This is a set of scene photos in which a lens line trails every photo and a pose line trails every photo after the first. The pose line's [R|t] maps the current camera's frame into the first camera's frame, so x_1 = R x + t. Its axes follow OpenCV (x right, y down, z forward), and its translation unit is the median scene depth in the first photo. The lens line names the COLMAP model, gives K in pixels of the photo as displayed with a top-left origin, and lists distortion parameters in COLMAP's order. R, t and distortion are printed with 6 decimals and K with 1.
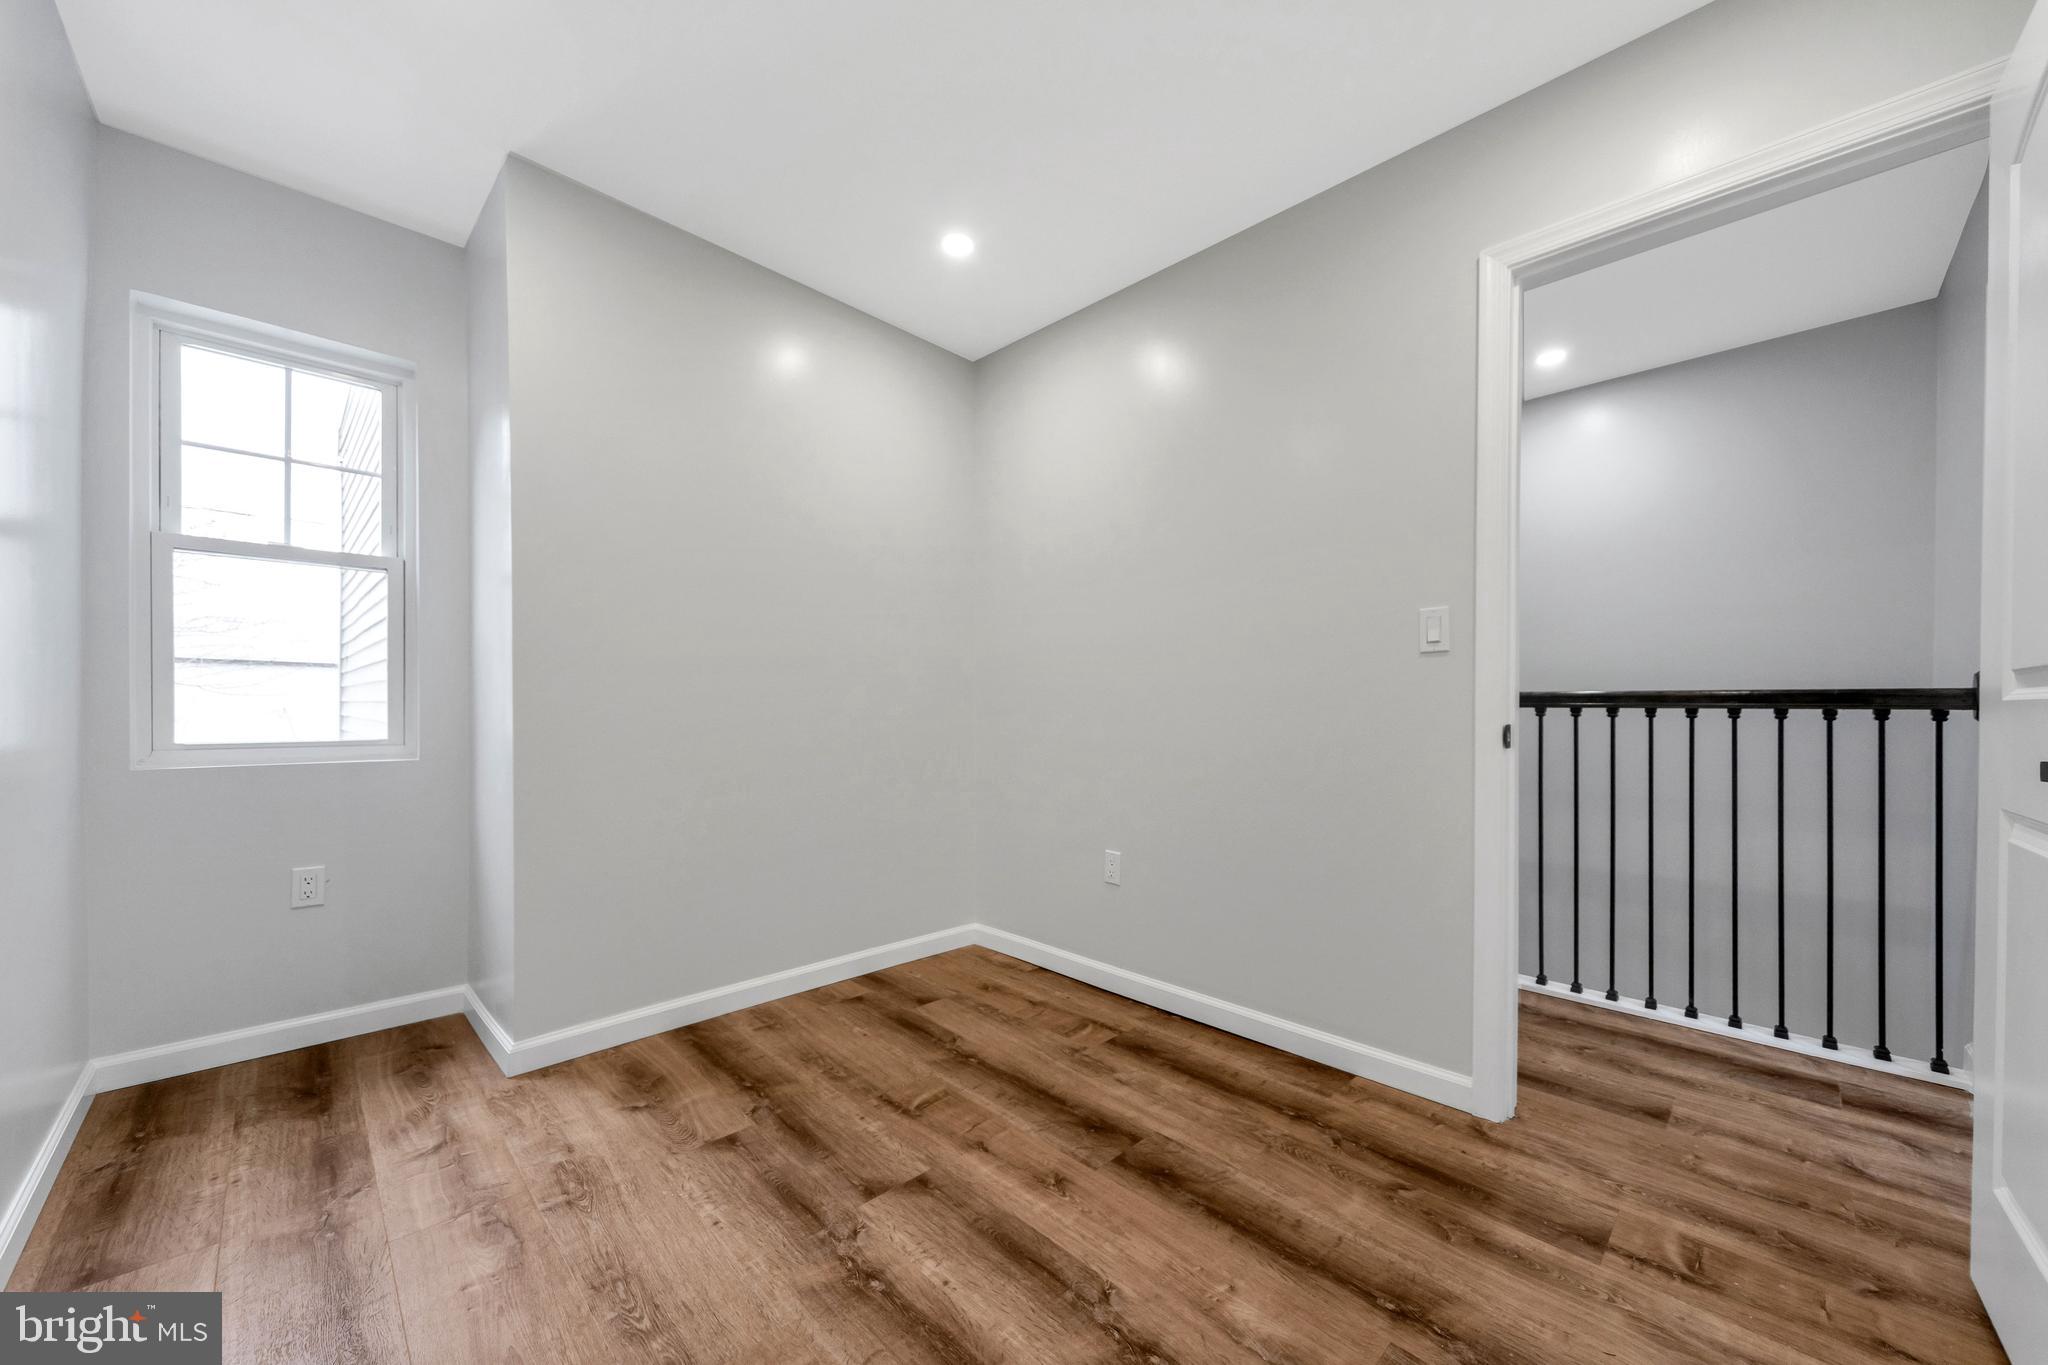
lens RADIAL K [[760.0, 0, 1027.7], [0, 760.0, 698.7], [0, 0, 1]] dist [-0.001224, -0.000215]
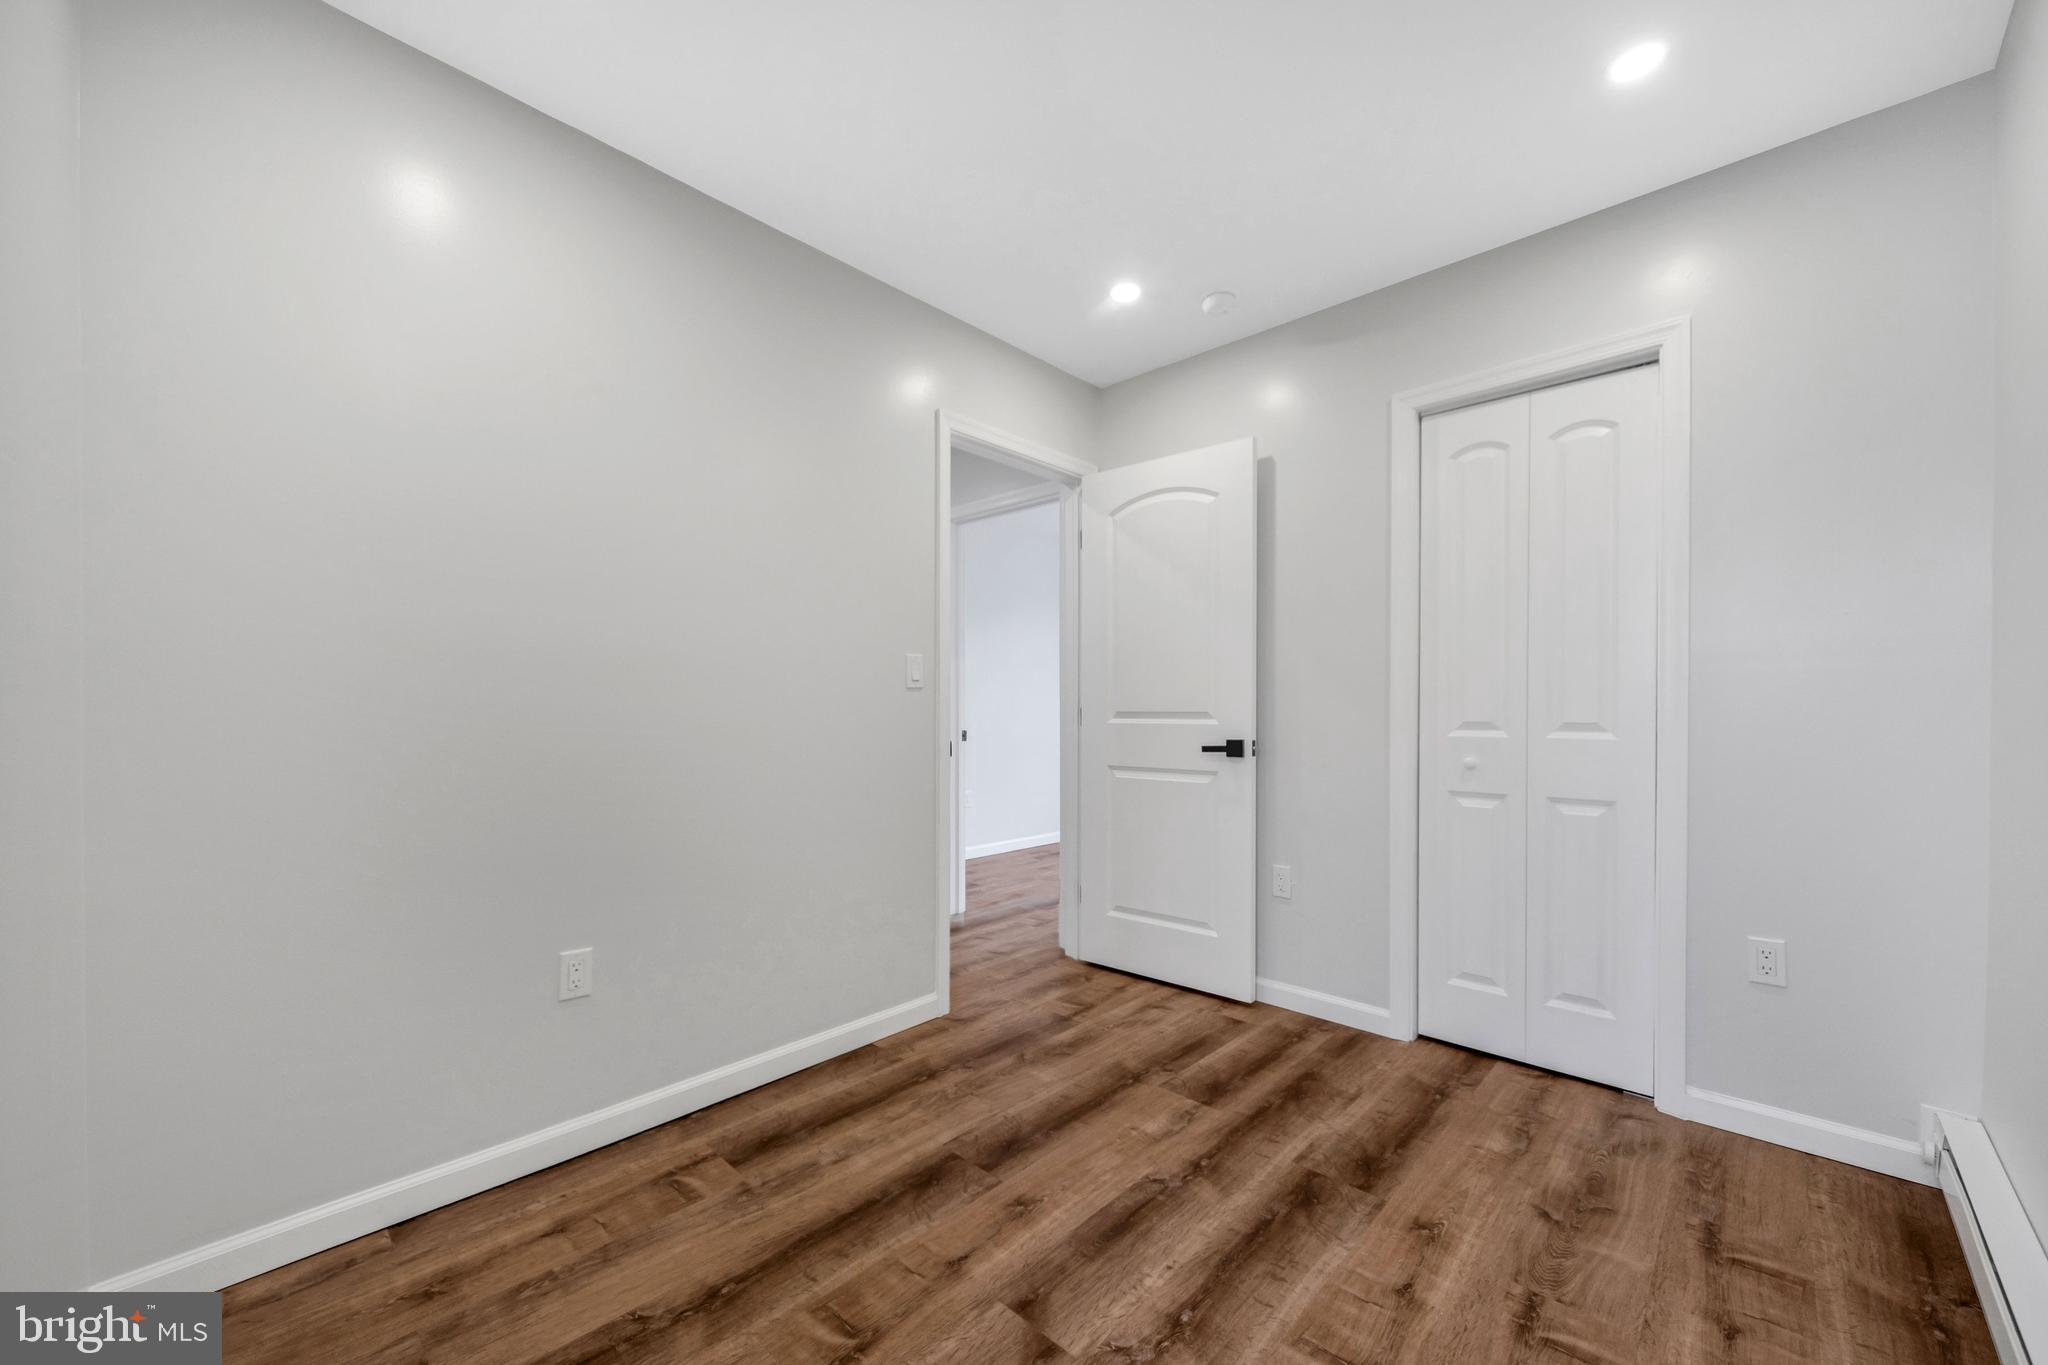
lens RADIAL K [[797.9, 0, 1025.6], [0, 797.9, 700.4], [0, 0, 1]] dist [-0.002734, 0.000100]
pose [[-0.046848, 0.002407, 0.998899, -0.943546], [-0.007788, 0.999966, -0.002775, -0.040475], [-0.998872, -0.007910, -0.046827, 0.949959]]
